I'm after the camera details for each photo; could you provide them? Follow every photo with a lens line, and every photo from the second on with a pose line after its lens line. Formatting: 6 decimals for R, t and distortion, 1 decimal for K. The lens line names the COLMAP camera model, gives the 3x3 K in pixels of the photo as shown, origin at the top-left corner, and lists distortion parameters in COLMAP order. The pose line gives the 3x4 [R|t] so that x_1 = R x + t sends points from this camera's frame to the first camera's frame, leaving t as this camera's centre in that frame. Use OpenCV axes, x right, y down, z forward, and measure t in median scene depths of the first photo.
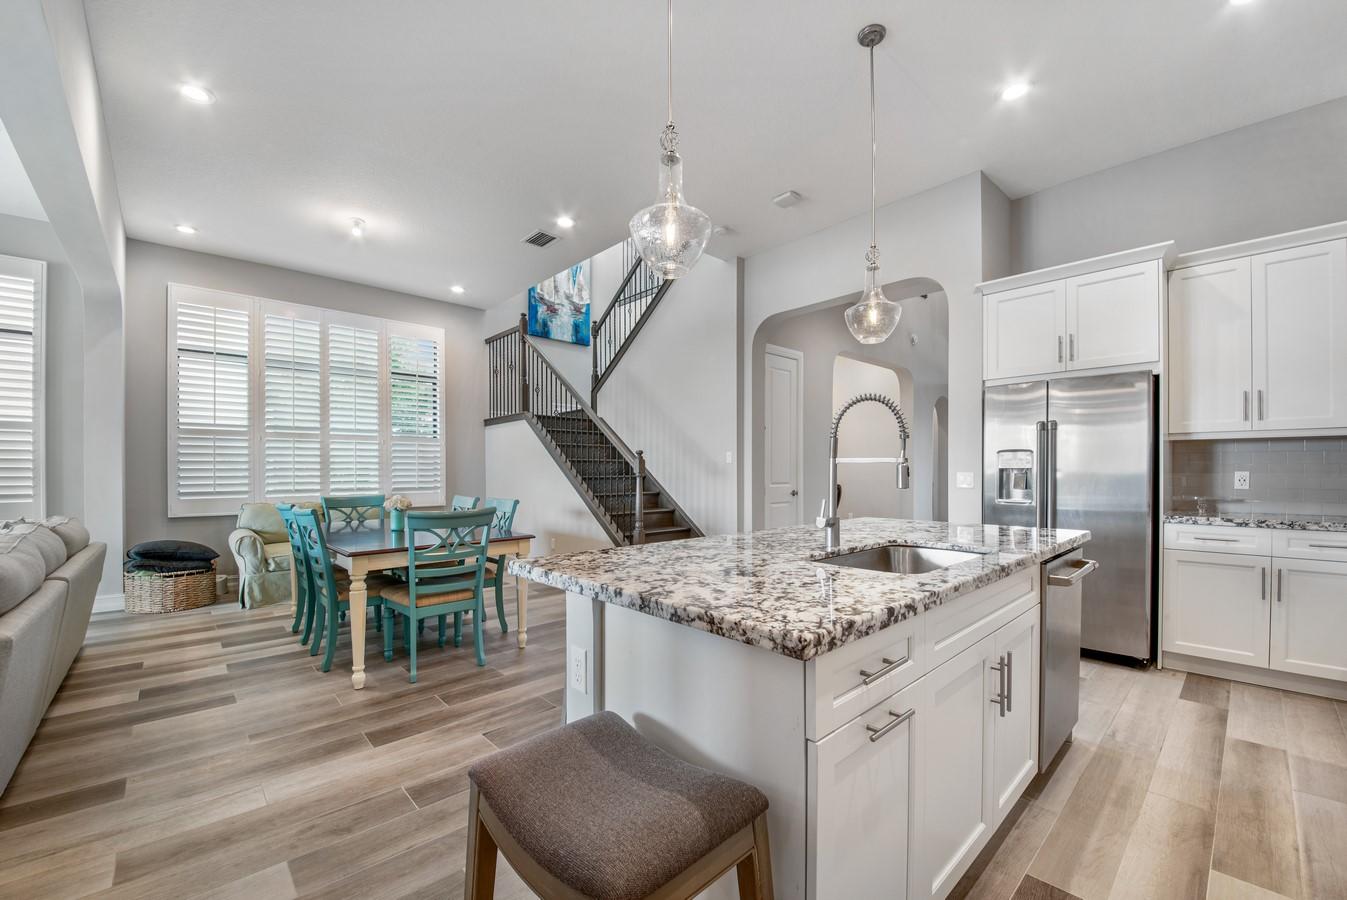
lens RADIAL K [[540.4, 0, 669.1], [0, 540.4, 469.2], [0, 0, 1]] dist [0.001241, -0.012448]
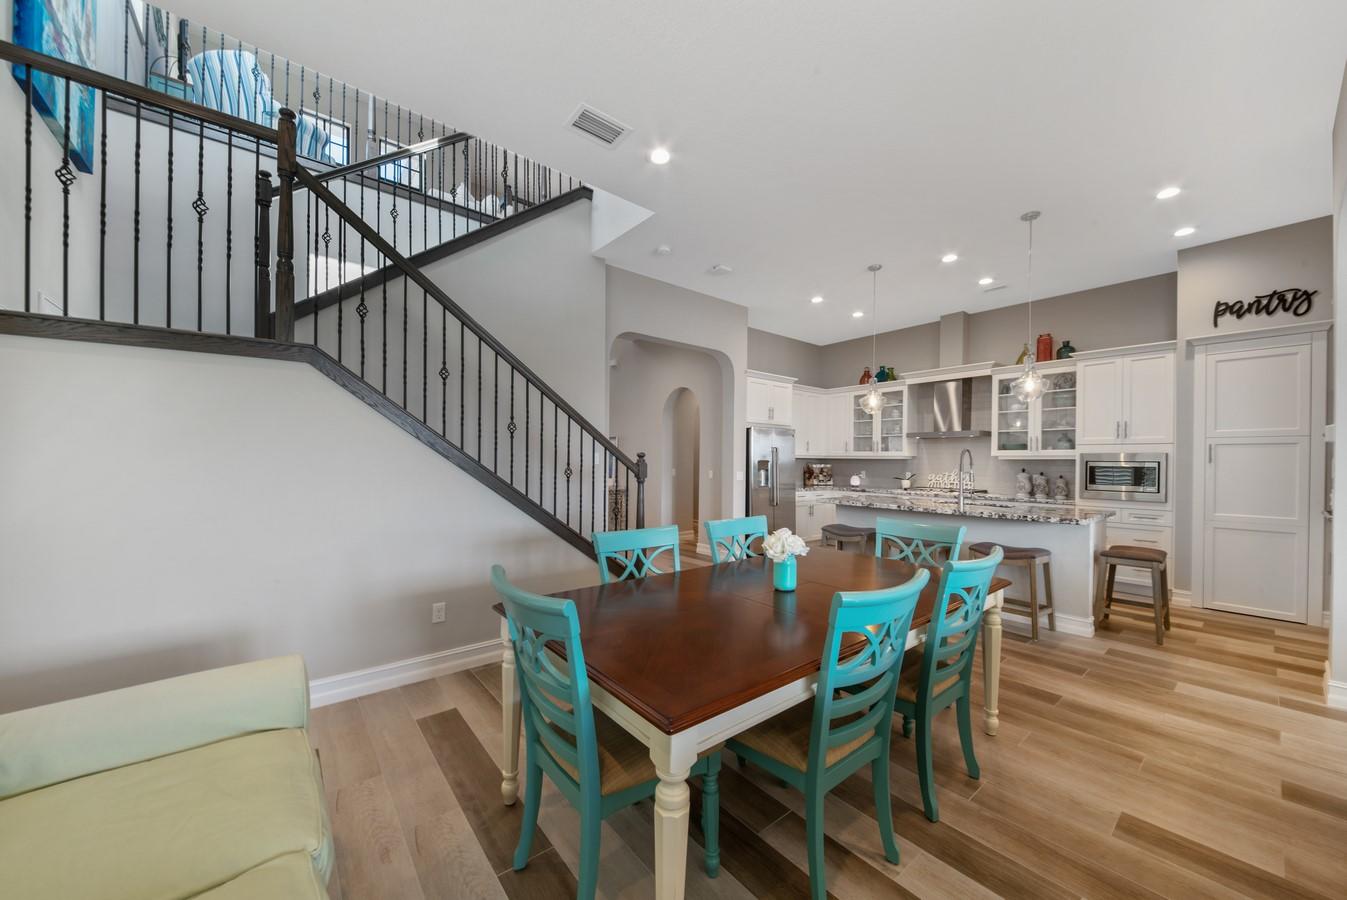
lens RADIAL K [[498.1, 0, 668.6], [0, 498.1, 463.5], [0, 0, 1]] dist [-0.011493, -0.000280]
pose [[0.062461, -0.003319, 0.998042, -1.220528], [-0.011760, 0.999923, 0.004061, -0.029259], [-0.997978, -0.011991, 0.062417, 1.278291]]
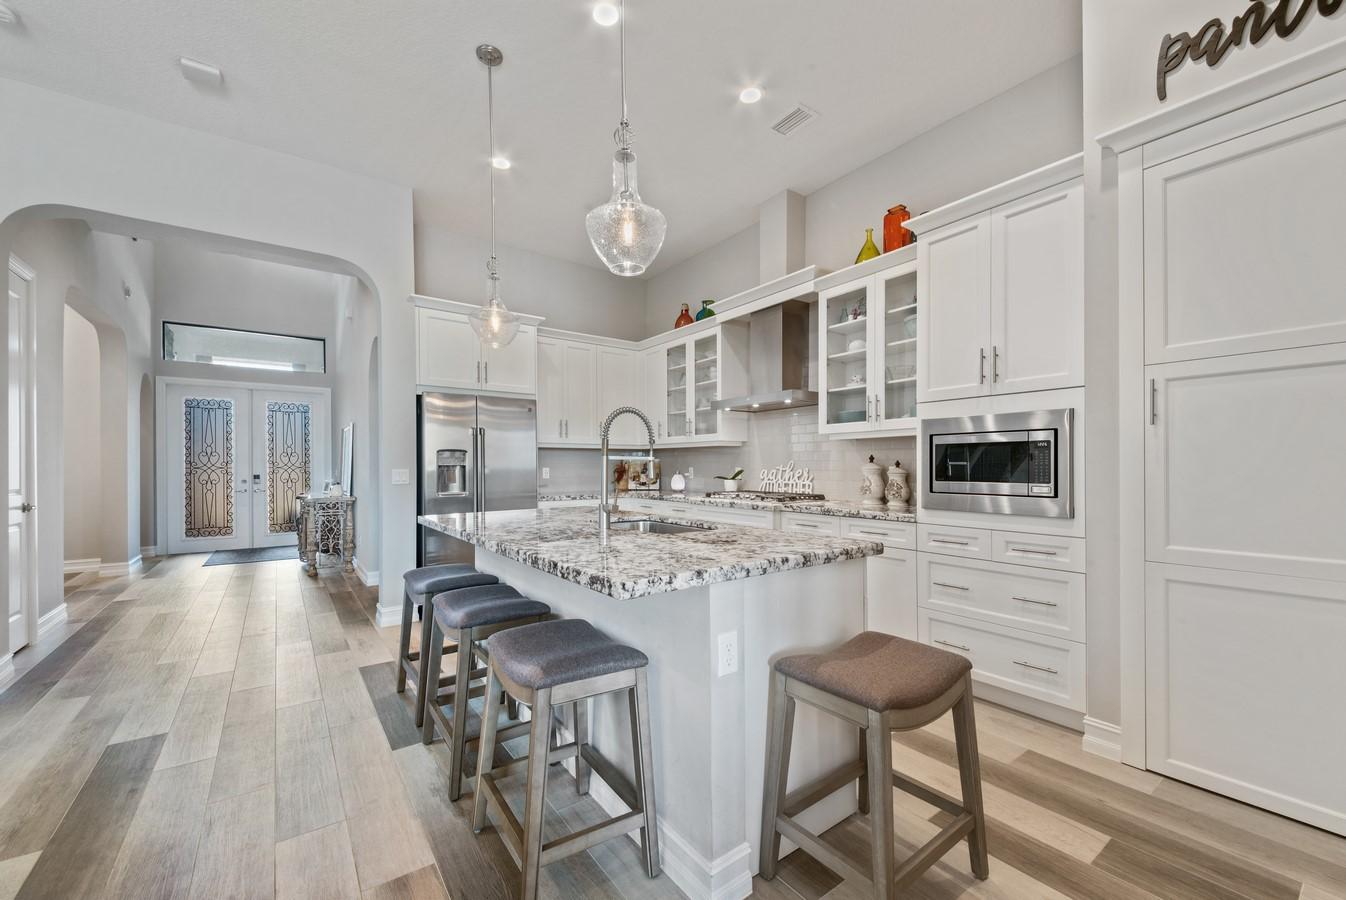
lens RADIAL K [[540.6, 0, 678.2], [0, 540.6, 466.4], [0, 0, 1]] dist [0.013672, -0.006593]
pose [[0.105955, 0.000993, 0.994370, -0.498315], [0.001730, 0.999998, -0.001183, 0.002886], [-0.994369, 0.001845, 0.105953, 0.399935]]
